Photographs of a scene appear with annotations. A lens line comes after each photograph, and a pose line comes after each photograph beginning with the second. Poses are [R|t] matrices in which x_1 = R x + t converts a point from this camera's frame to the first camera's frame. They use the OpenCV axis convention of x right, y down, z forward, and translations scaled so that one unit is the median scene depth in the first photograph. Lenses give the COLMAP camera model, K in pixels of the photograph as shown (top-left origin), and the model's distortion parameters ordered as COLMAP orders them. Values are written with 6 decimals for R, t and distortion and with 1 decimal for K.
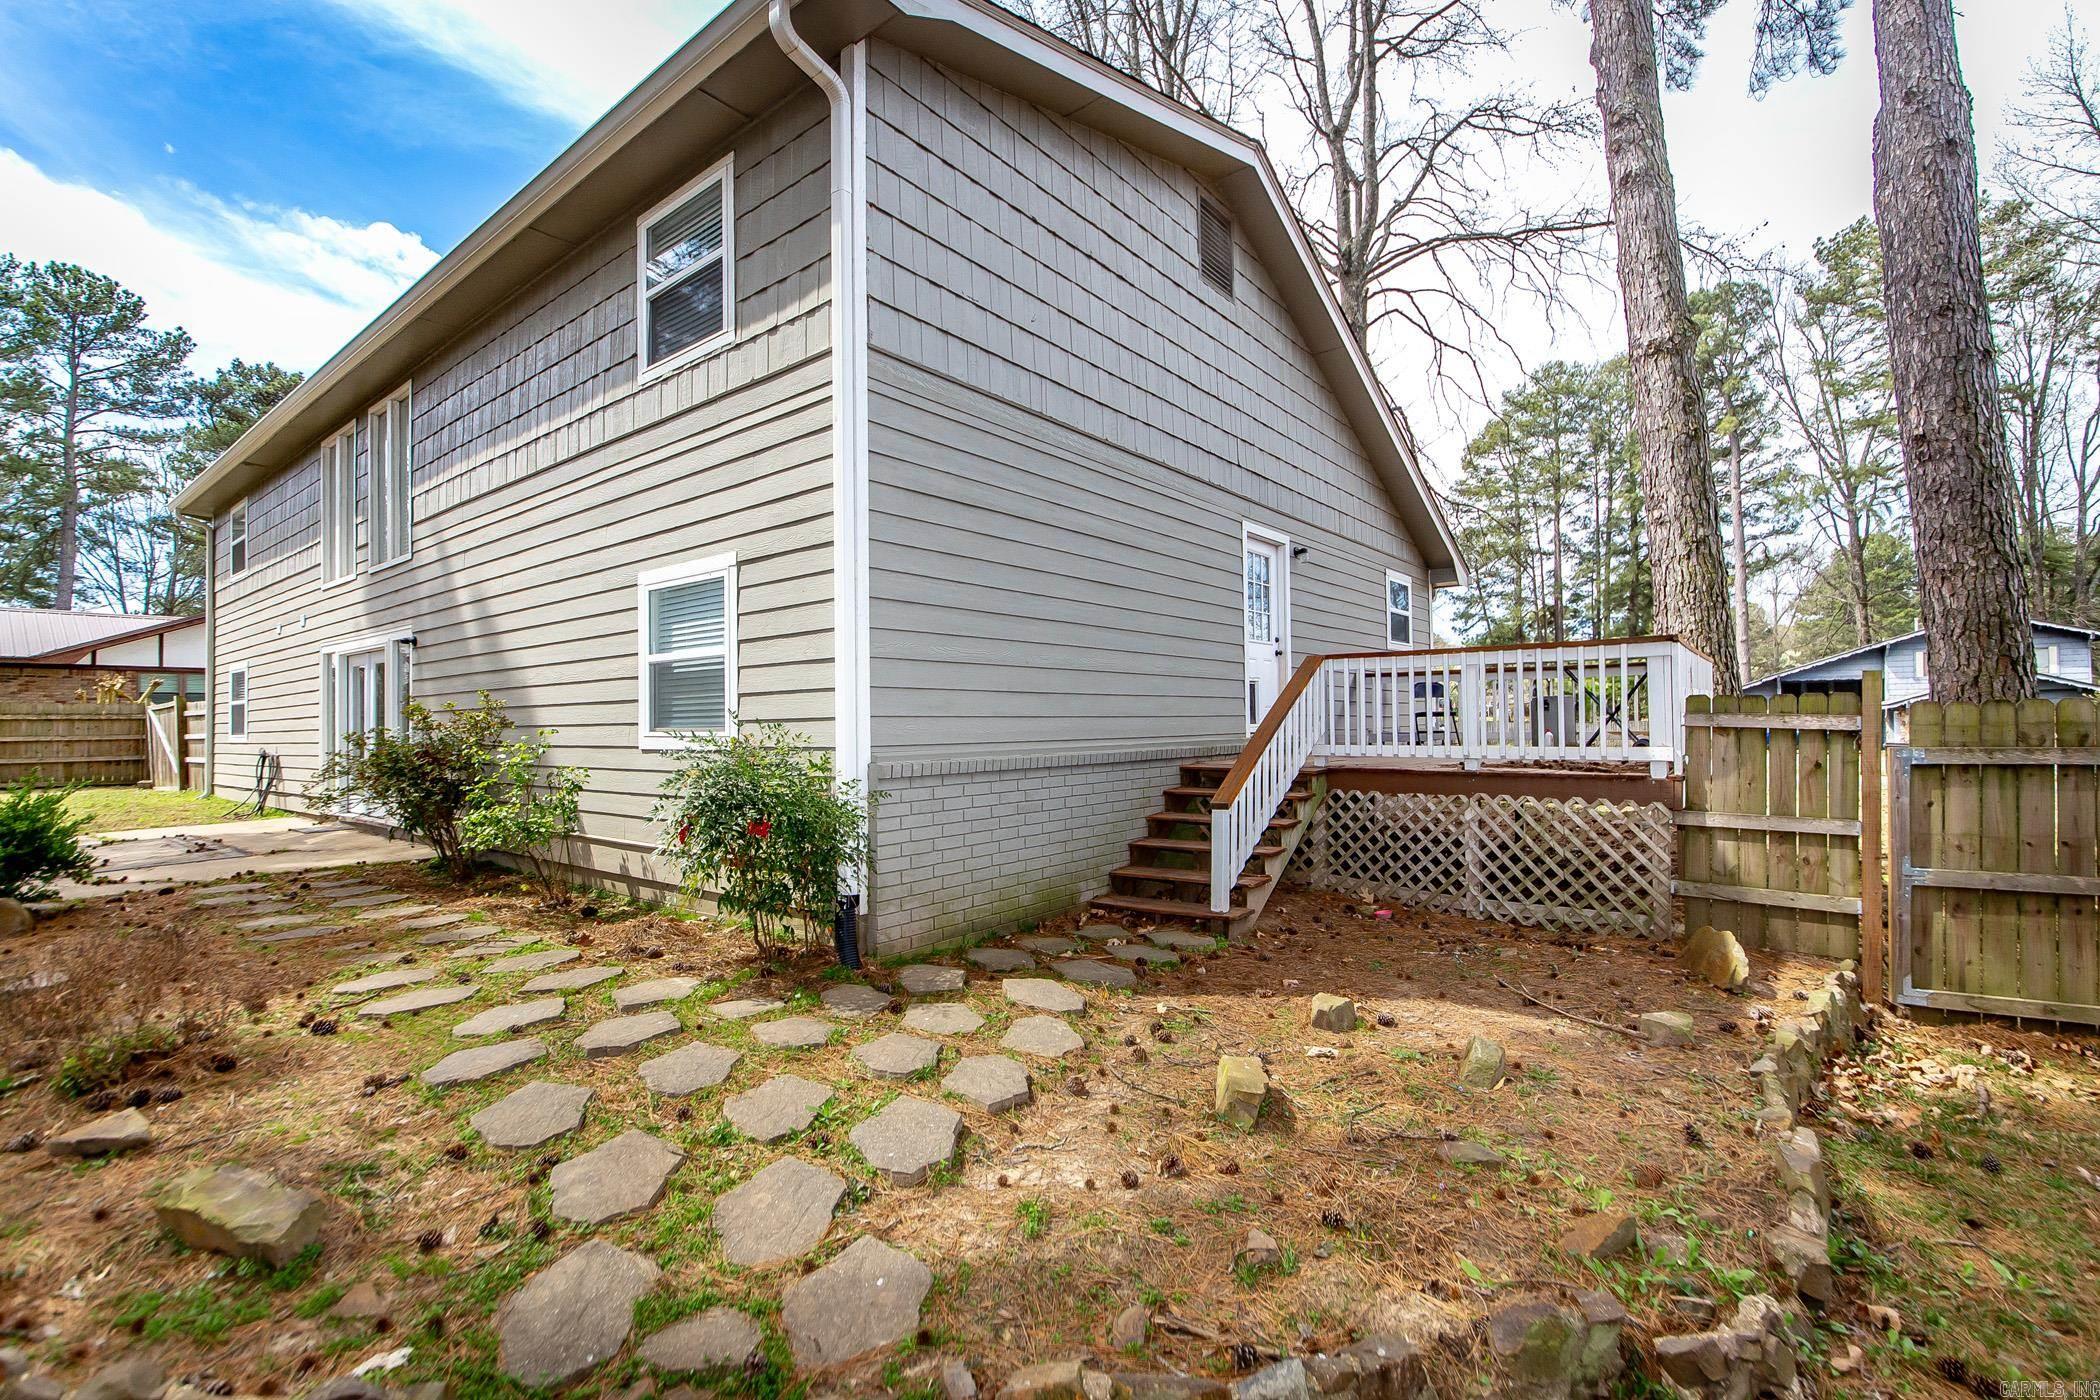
lens RADIAL K [[936.3, 0, 1054.8], [0, 936.3, 699.0], [0, 0, 1]] dist [-0.002752, 0.000524]
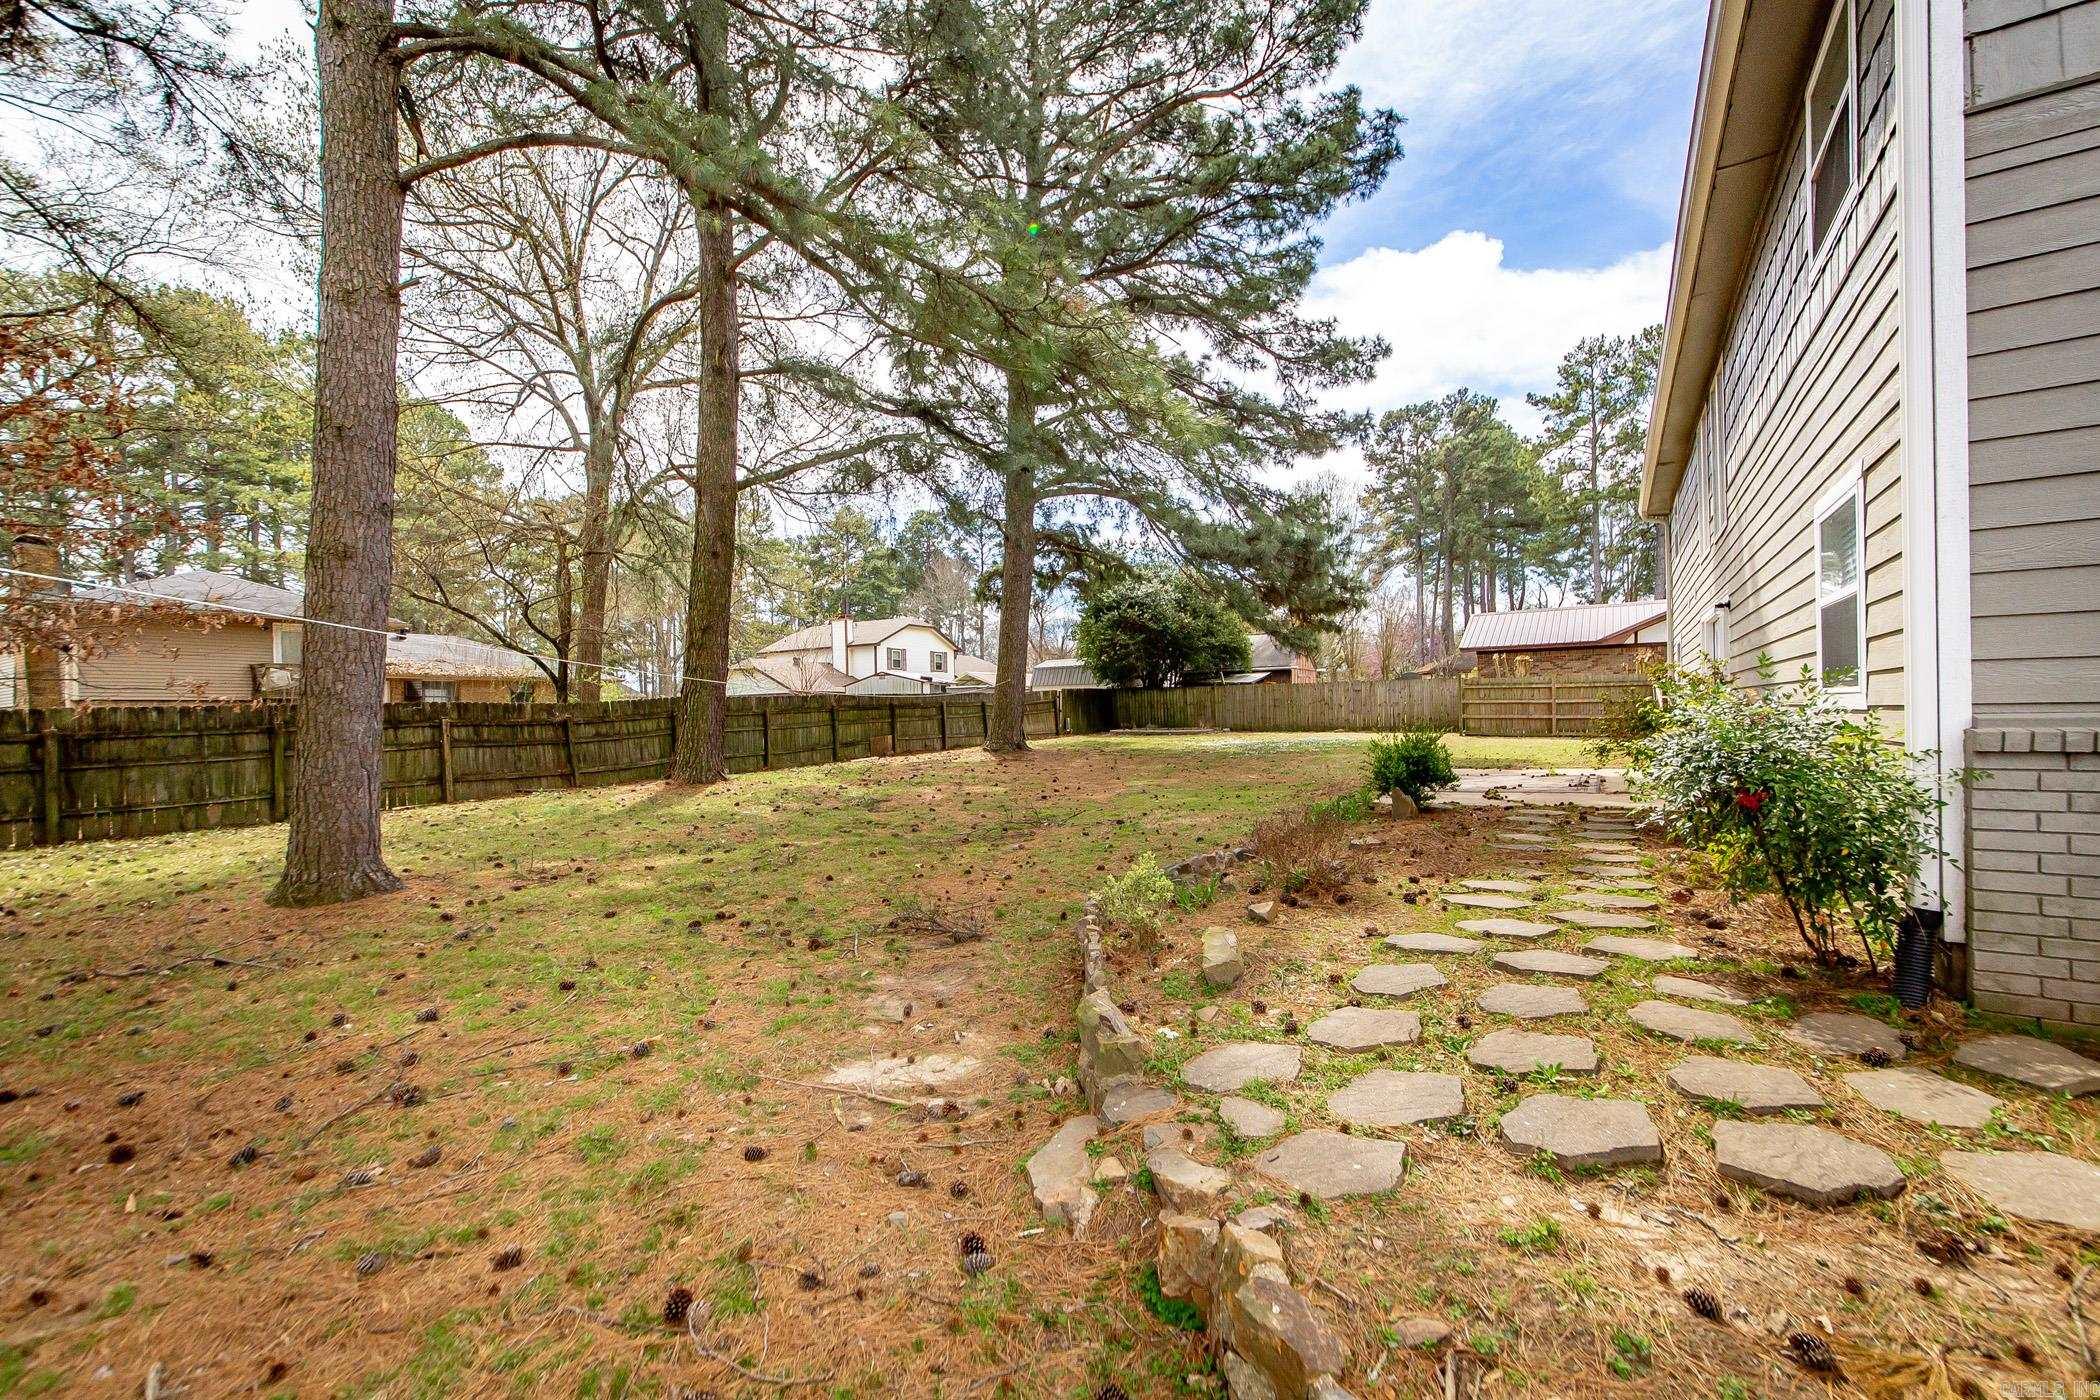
lens RADIAL K [[936.3, 0, 1059.6], [0, 936.3, 714.4], [0, 0, 1]] dist [-0.002752, 0.000524]
pose [[0.061915, 0.011990, -0.998009, 0.587178], [0.041128, 0.999048, 0.014554, 0.028242], [0.997234, -0.041947, 0.061363, 0.380207]]
